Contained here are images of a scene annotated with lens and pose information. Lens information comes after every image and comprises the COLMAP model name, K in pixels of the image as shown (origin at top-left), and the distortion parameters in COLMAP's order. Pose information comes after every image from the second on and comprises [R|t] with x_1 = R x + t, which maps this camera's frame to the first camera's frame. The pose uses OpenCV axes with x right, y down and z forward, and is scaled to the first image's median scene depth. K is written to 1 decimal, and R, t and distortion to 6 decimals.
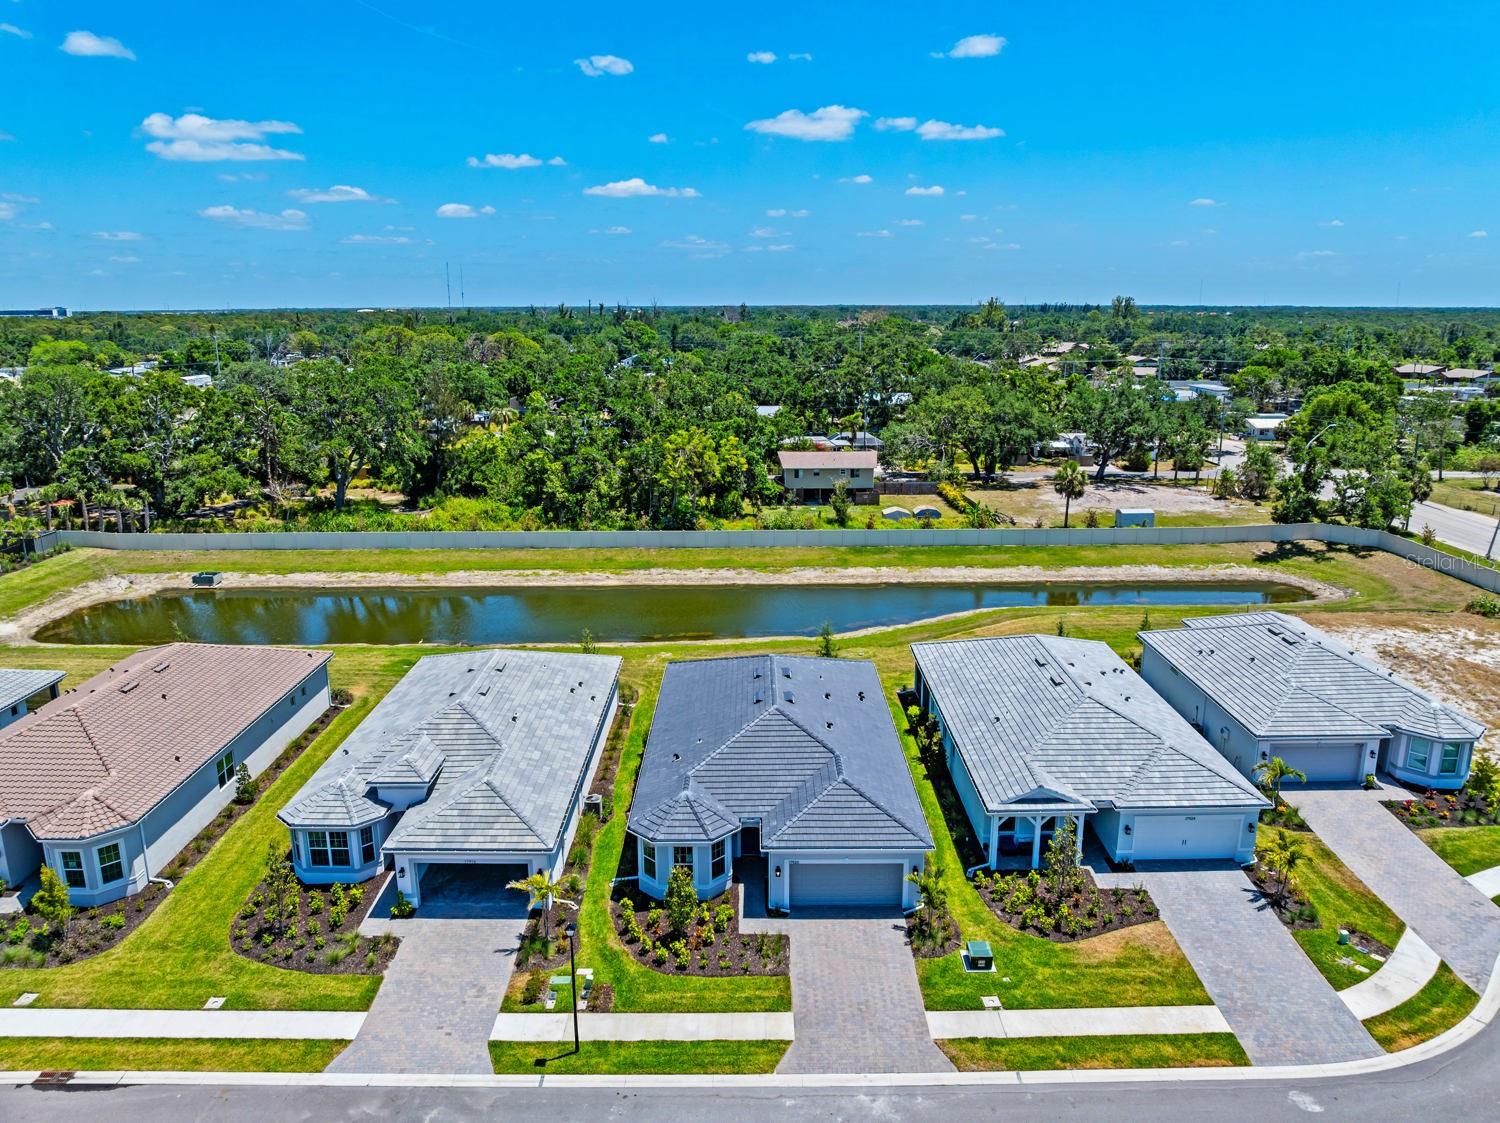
lens RADIAL K [[1064.1, 0, 746.9], [0, 1064.1, 536.7], [0, 0, 1]] dist [-0.037814, 0.004228]
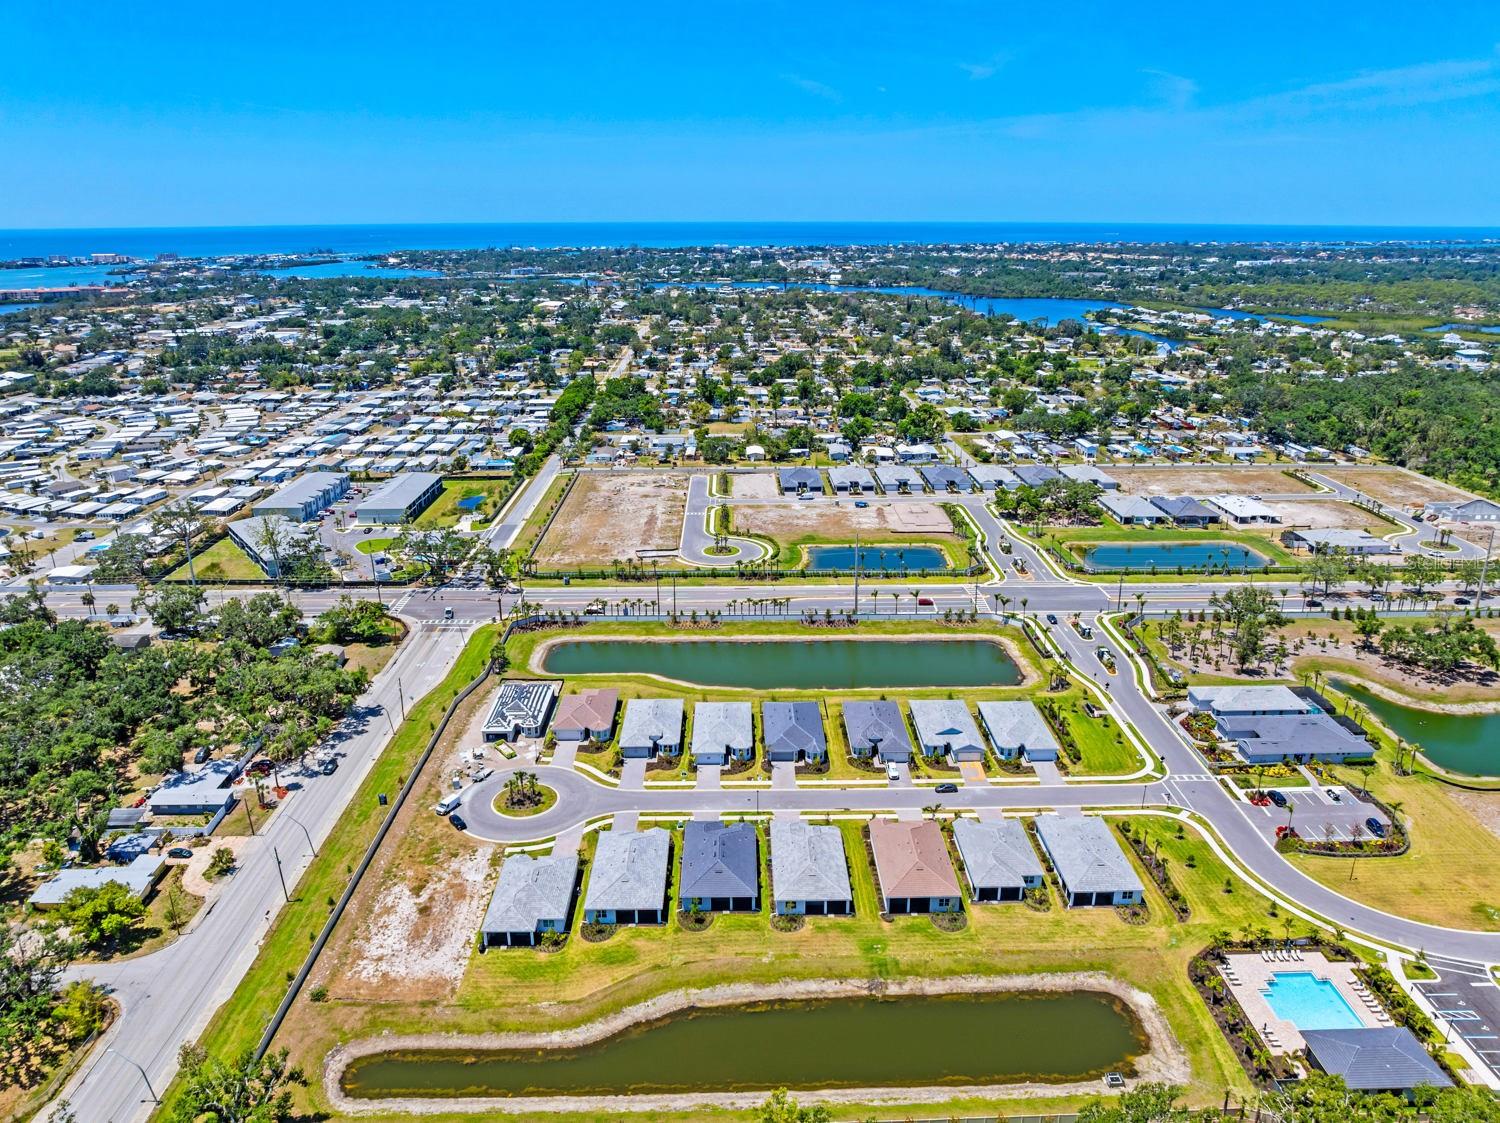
lens RADIAL K [[1072.4, 0, 750.0], [0, 1072.4, 561.5], [0, 0, 1]] dist [-0.024141, -0.003424]
pose [[-0.999807, 0.011081, -0.016214, -0.035512], [0.001336, 0.862077, 0.506776, -2.961603], [0.019593, 0.506656, -0.861925, 4.349733]]
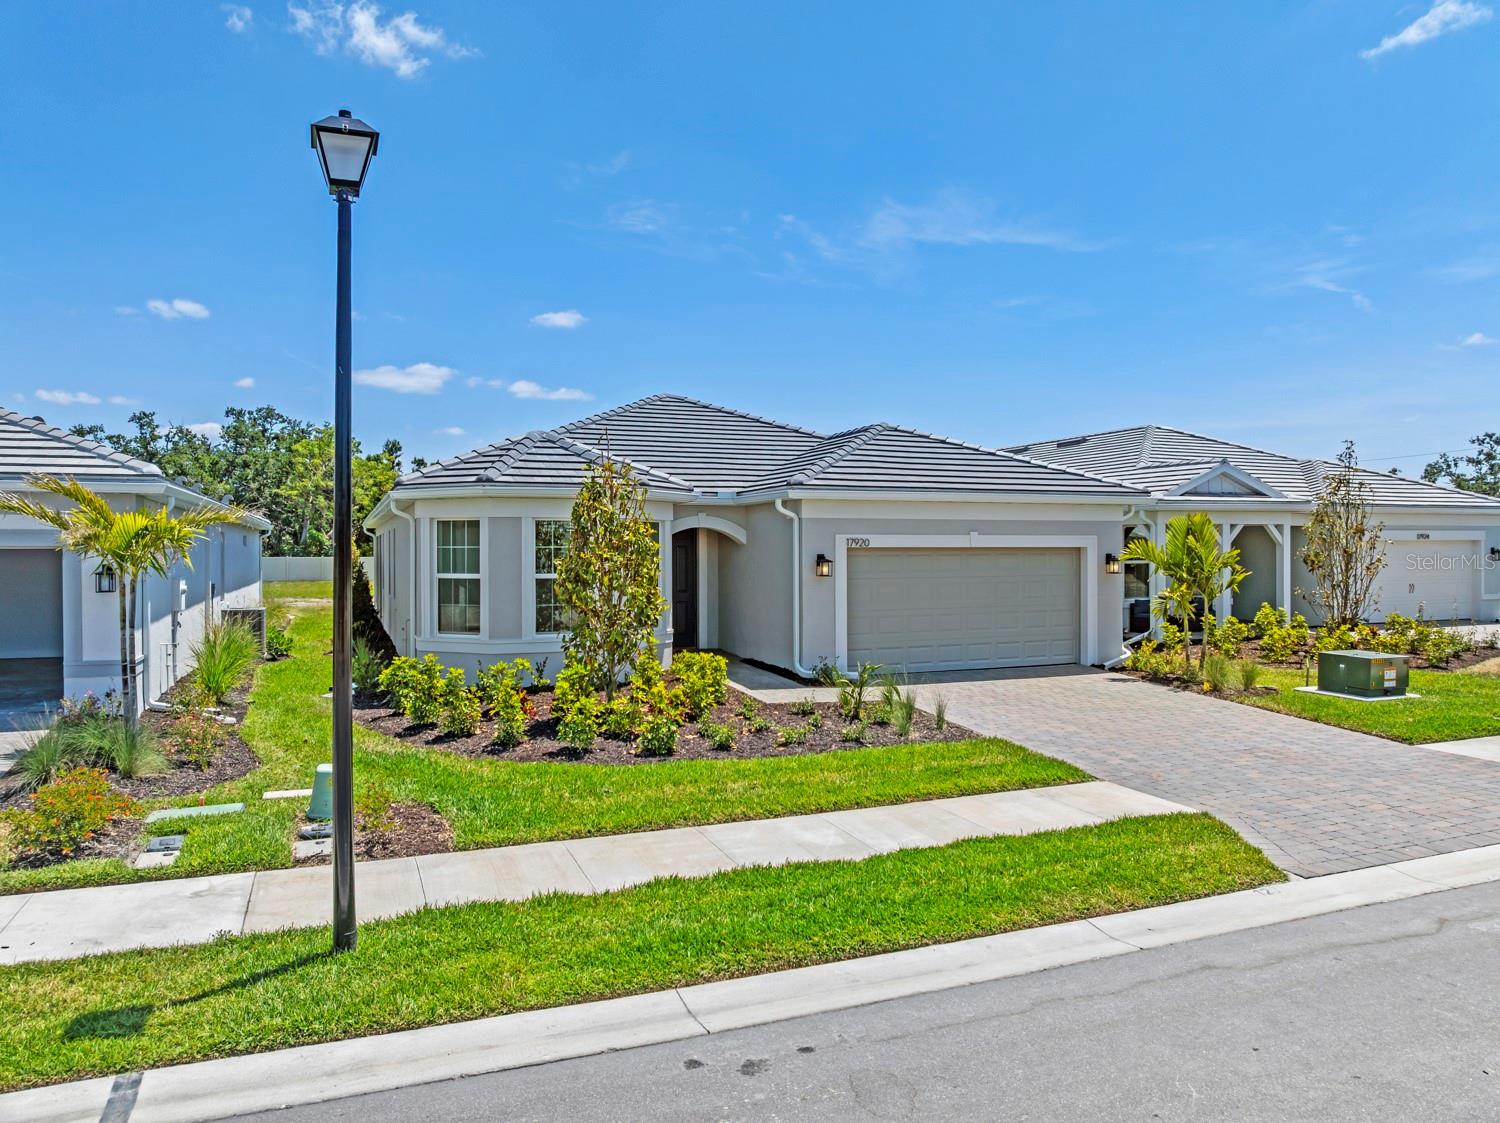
lens RADIAL K [[1064.1, 0, 746.9], [0, 1064.1, 536.7], [0, 0, 1]] dist [-0.037814, 0.004228]
pose [[0.931200, -0.000097, 0.364509, -0.134626], [0.083677, 0.973351, -0.213509, 0.385219], [-0.354774, 0.229320, 0.906393, 0.664309]]
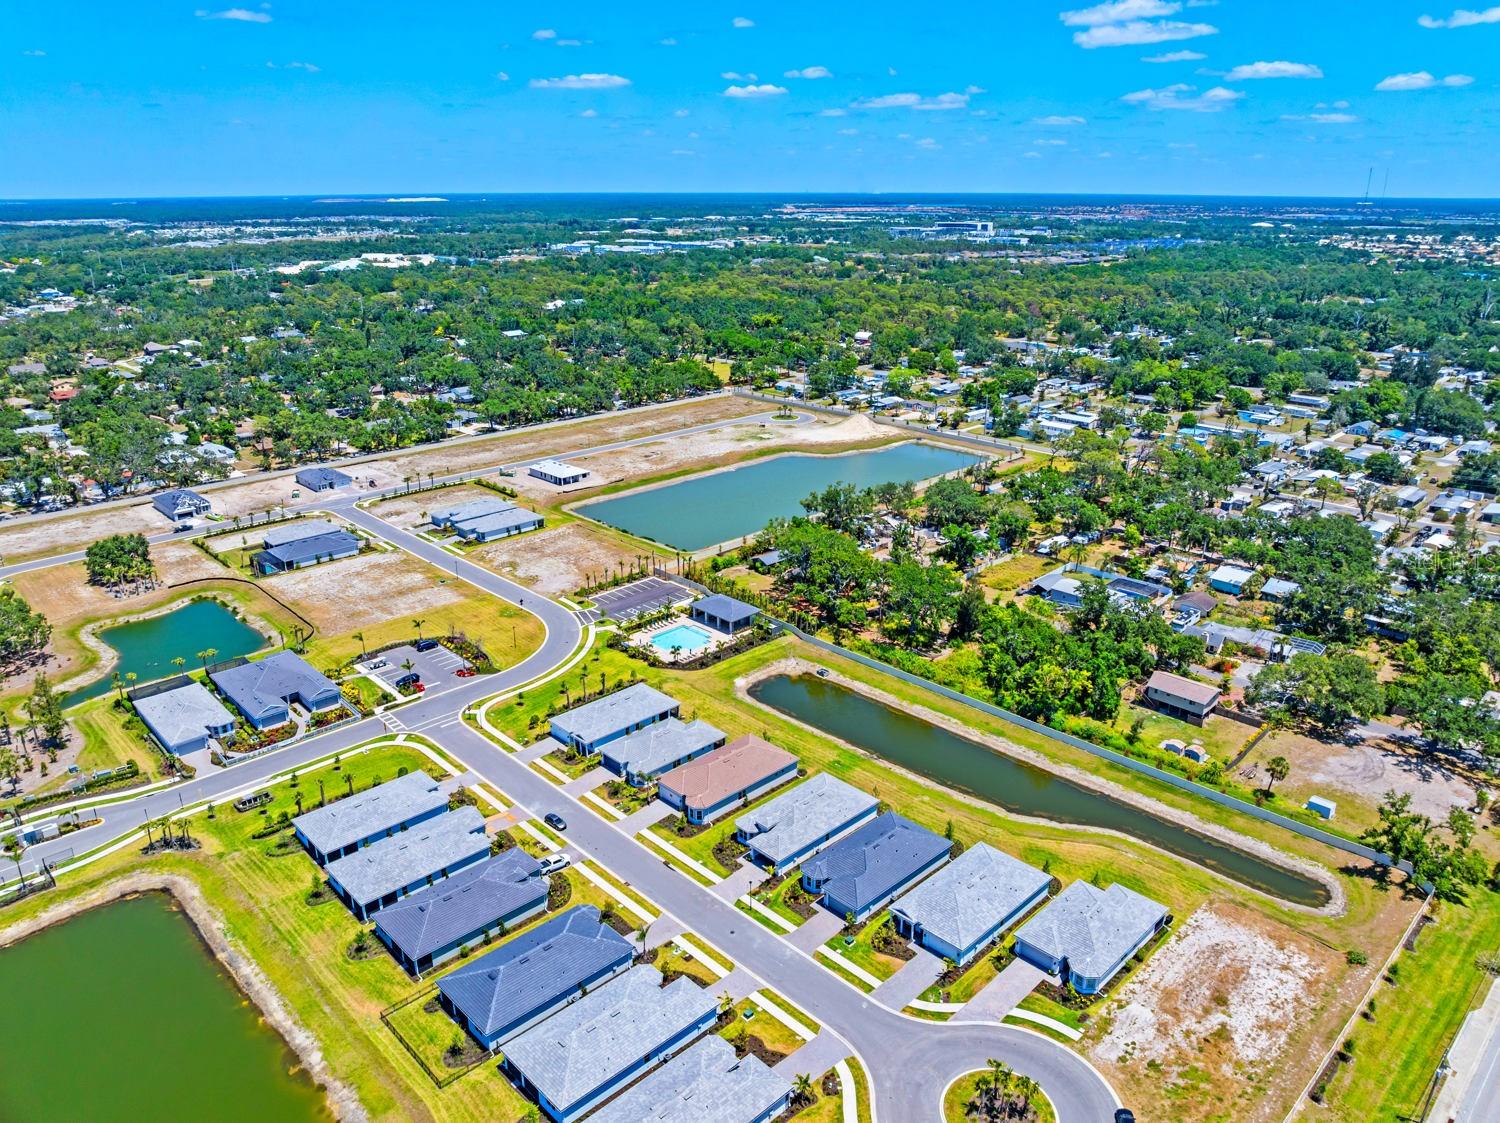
lens RADIAL K [[1045.3, 0, 750.0], [0, 1045.3, 561.5], [0, 0, 1]] dist [-0.031380, -0.003489]
pose [[0.699250, 0.244007, -0.671945, 1.915763], [-0.155347, 0.969348, 0.190345, -1.383186], [0.697794, -0.028714, 0.715722, -1.626626]]
